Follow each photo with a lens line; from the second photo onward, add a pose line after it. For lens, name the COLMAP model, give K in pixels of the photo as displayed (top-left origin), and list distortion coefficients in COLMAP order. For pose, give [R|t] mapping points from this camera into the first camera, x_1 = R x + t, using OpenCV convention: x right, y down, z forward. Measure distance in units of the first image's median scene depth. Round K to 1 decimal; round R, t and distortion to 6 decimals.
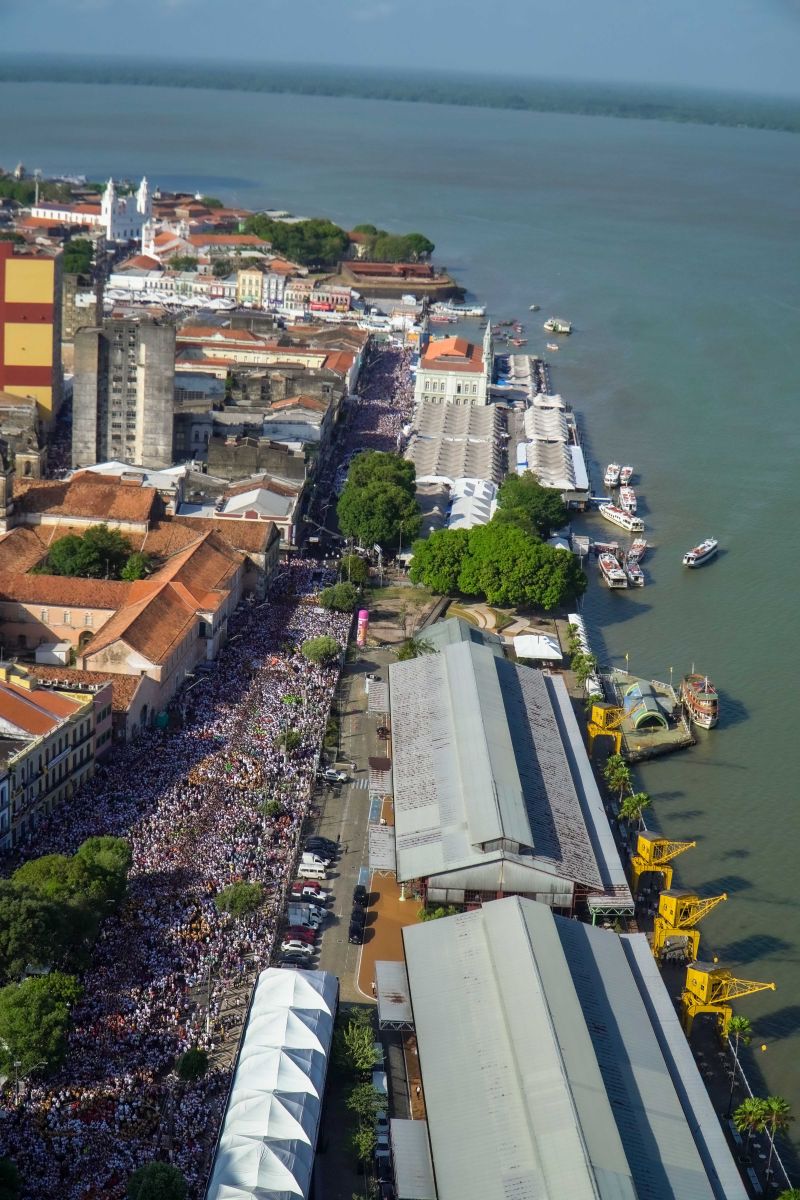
lens RADIAL K [[1967.7, 0, 396.5], [0, 1967.7, 597.8], [0, 0, 1]] dist [-0.063550, -1.323654]
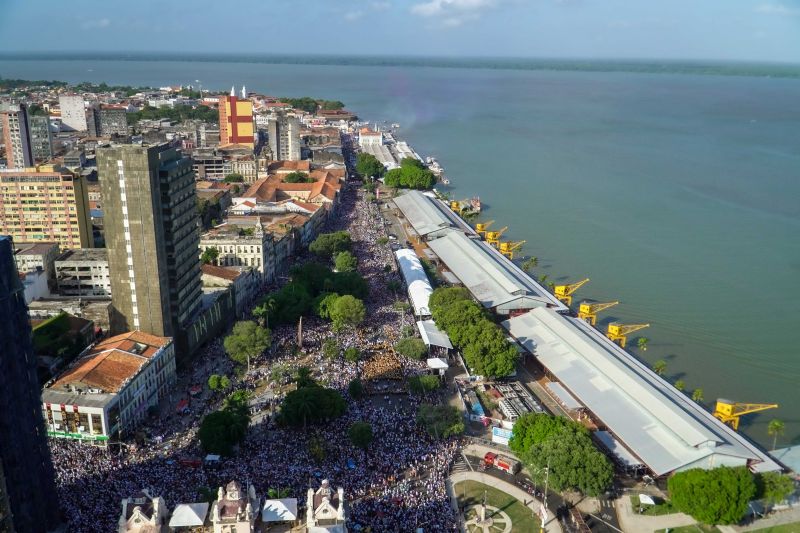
lens RADIAL K [[711.2, 0, 398.9], [0, 711.2, 266.9], [0, 0, 1]] dist [0.015366, -0.005653]
pose [[0.988901, -0.081875, 0.123980, -0.076819], [0.078494, 0.996403, 0.031918, 0.055614], [-0.126147, -0.021832, 0.991771, -0.134275]]
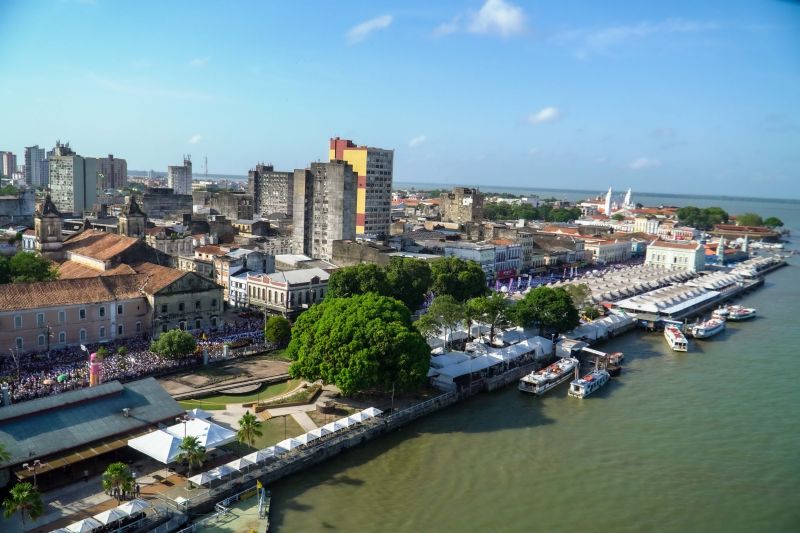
lens RADIAL K [[638.0, 0, 400.9], [0, 638.0, 263.0], [0, 0, 1]] dist [-0.015609, -0.005563]
pose [[0.797860, 0.053993, -0.600420, 0.136245], [-0.158836, 0.979617, -0.122974, -0.010275], [0.581542, 0.193484, 0.790173, 0.439584]]
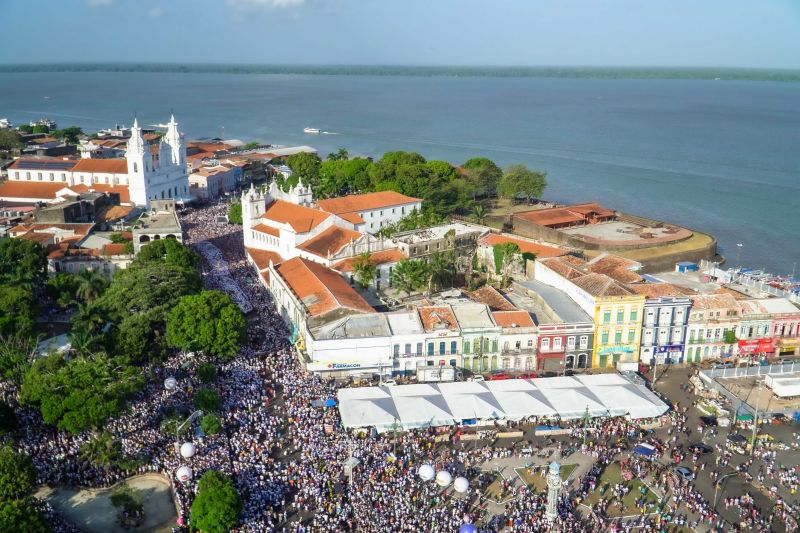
lens RADIAL K [[738.2, 0, 399.3], [0, 738.2, 265.0], [0, 0, 1]] dist [0.055862, -0.169191]
pose [[0.926446, -0.144122, 0.347745, -0.220311], [0.141500, 0.989386, 0.033070, -0.220786], [-0.348821, 0.018568, 0.937006, 0.995161]]
